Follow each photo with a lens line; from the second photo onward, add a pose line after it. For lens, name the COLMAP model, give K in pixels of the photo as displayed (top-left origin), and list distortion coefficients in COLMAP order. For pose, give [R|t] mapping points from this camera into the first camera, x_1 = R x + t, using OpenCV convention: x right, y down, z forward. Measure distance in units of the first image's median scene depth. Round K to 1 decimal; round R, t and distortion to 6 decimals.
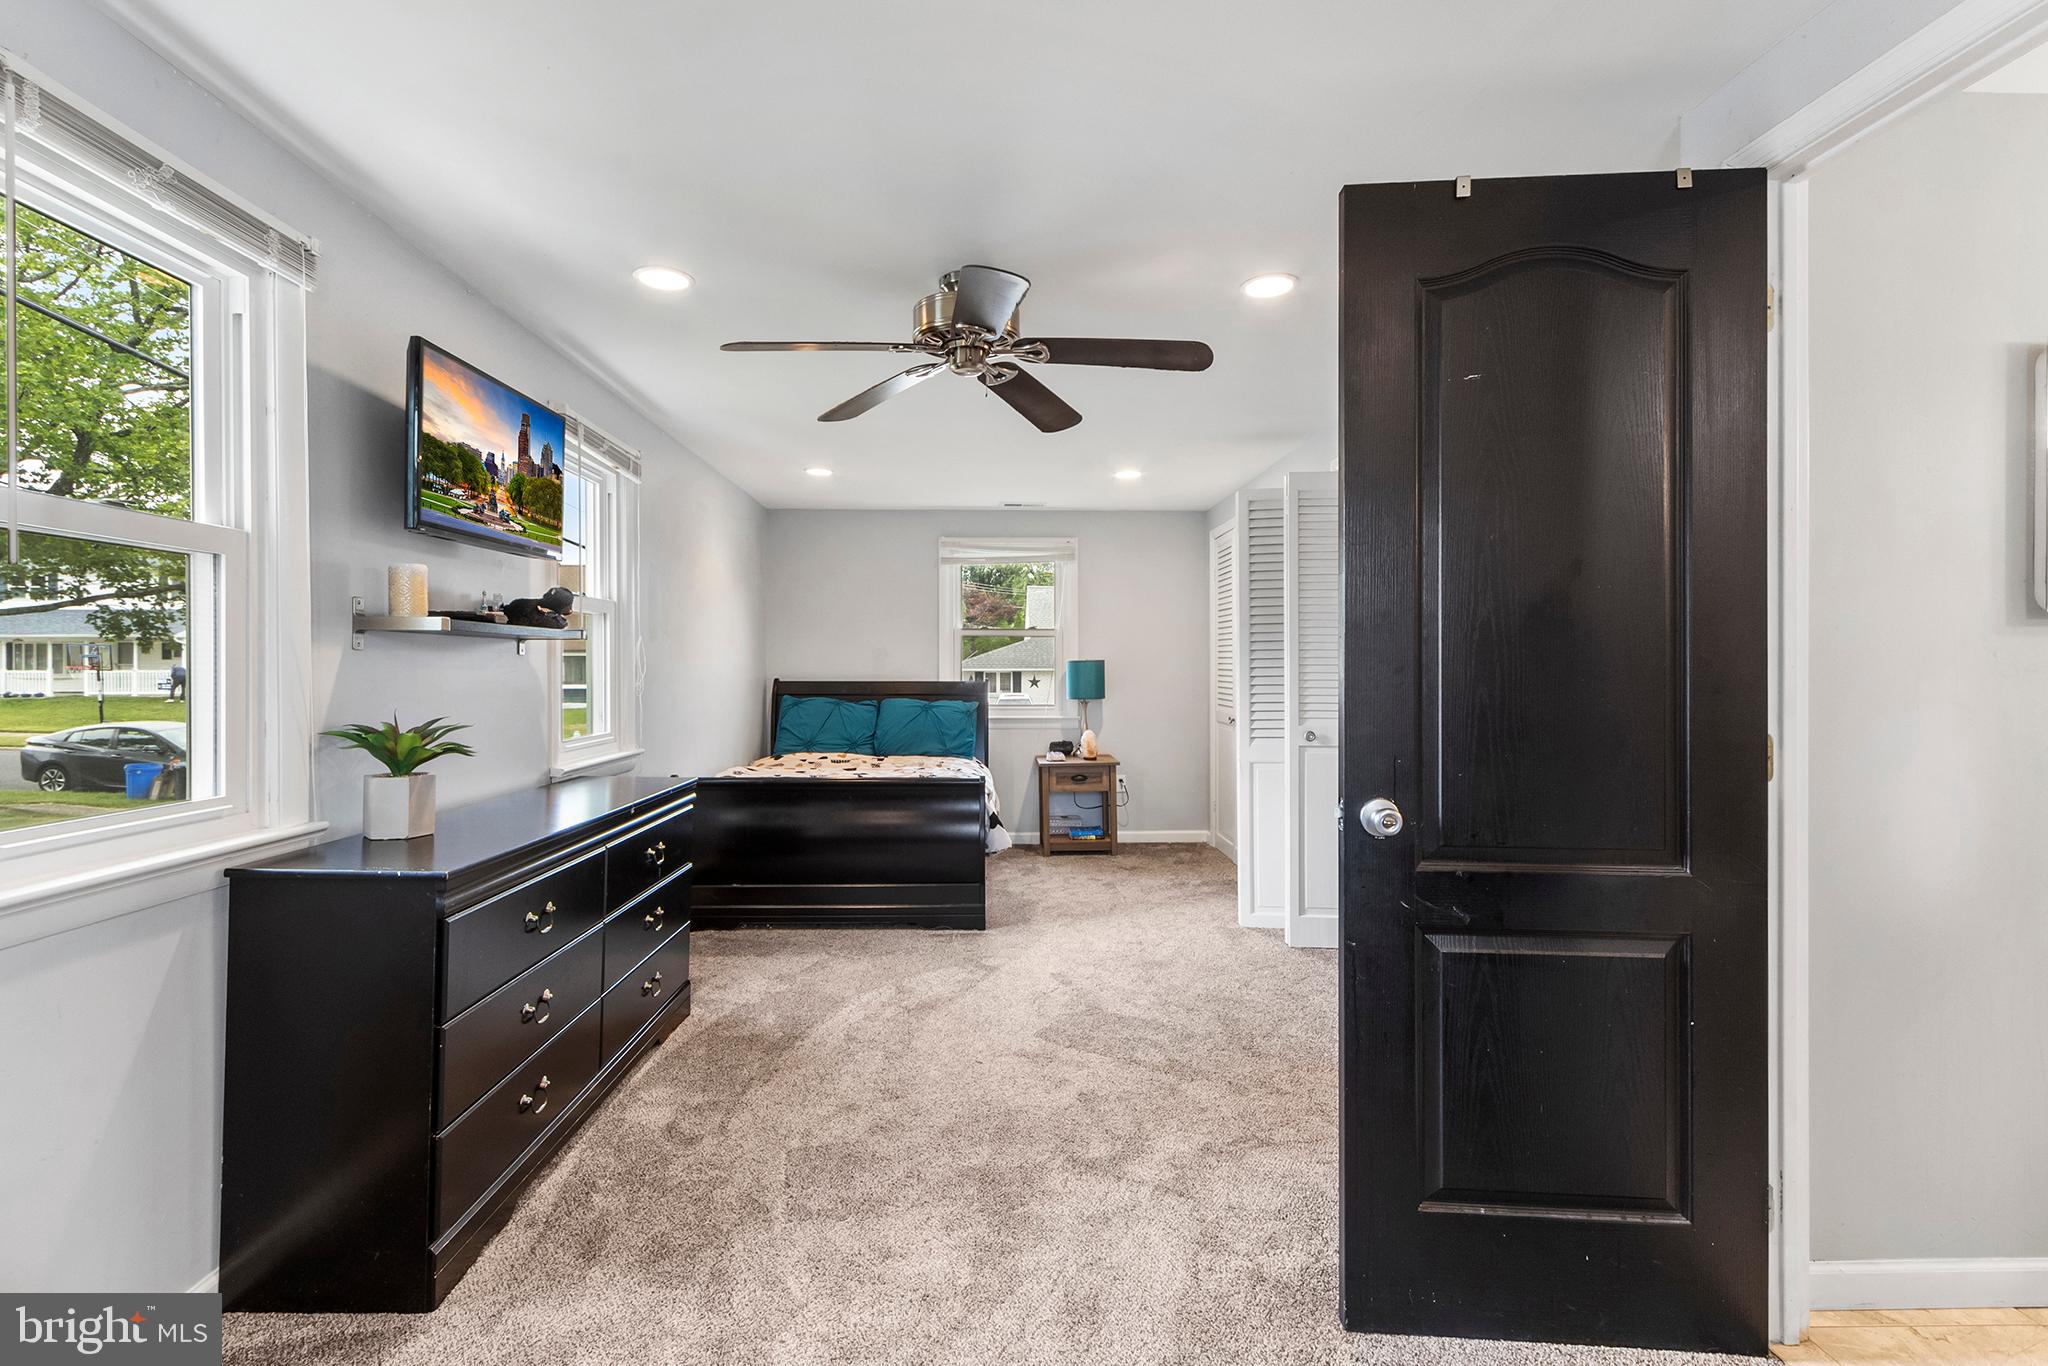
lens RADIAL K [[952.1, 0, 1020.7], [0, 952.1, 665.7], [0, 0, 1]] dist [0.003613, 0.000777]
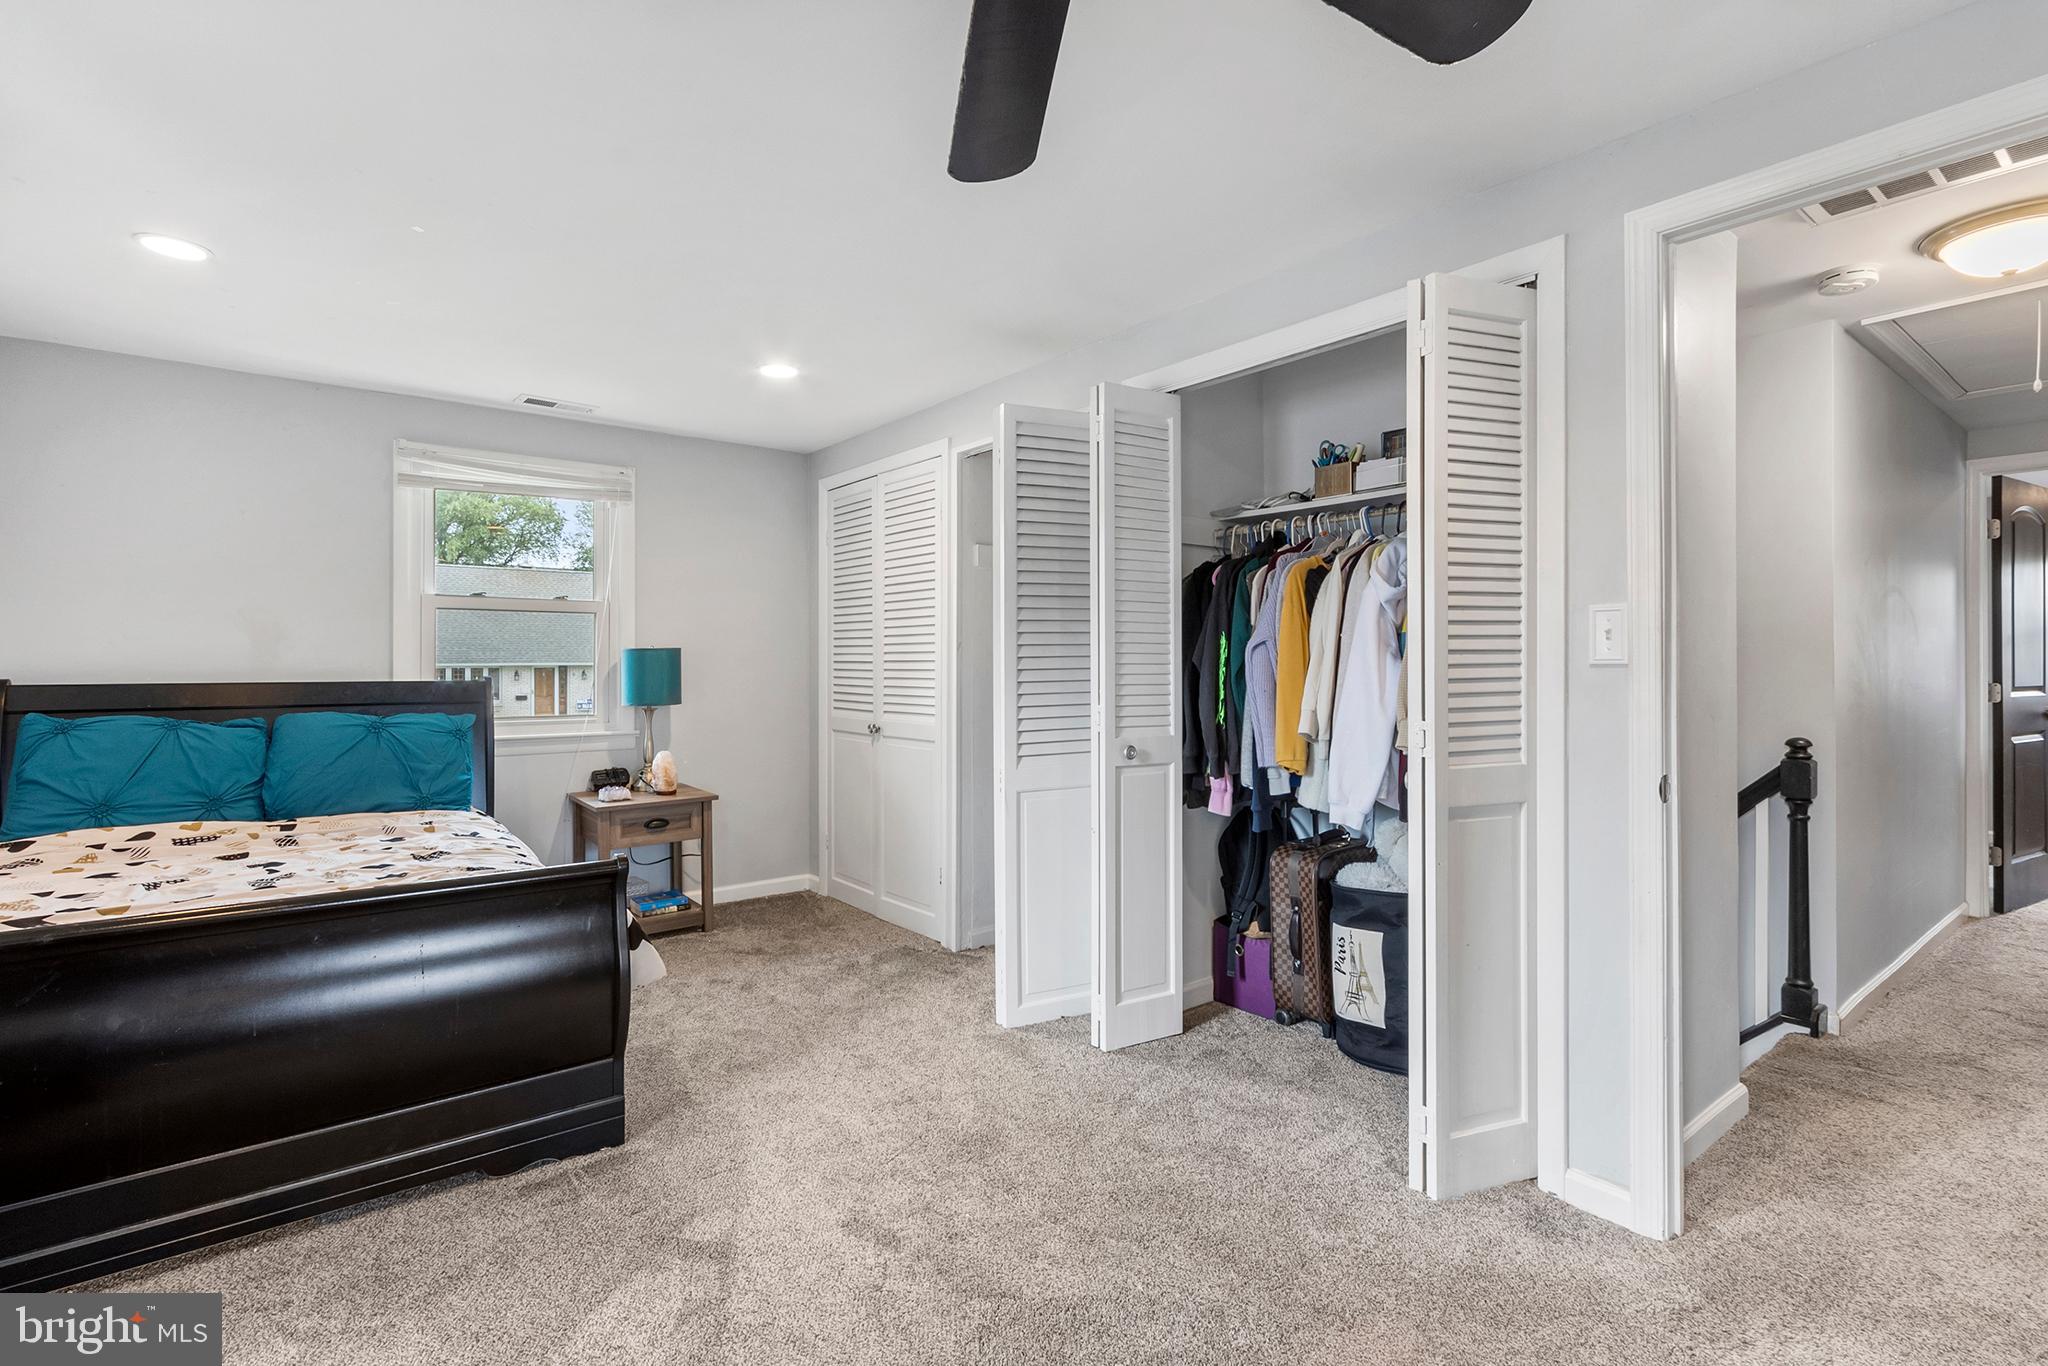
lens RADIAL K [[952.1, 0, 1020.7], [0, 952.1, 665.7], [0, 0, 1]] dist [0.003613, 0.000777]
pose [[0.814192, -0.001782, 0.580593, -0.119089], [-0.000893, 0.999990, 0.004321, 0.003692], [-0.580595, -0.004037, 0.814182, 0.305929]]
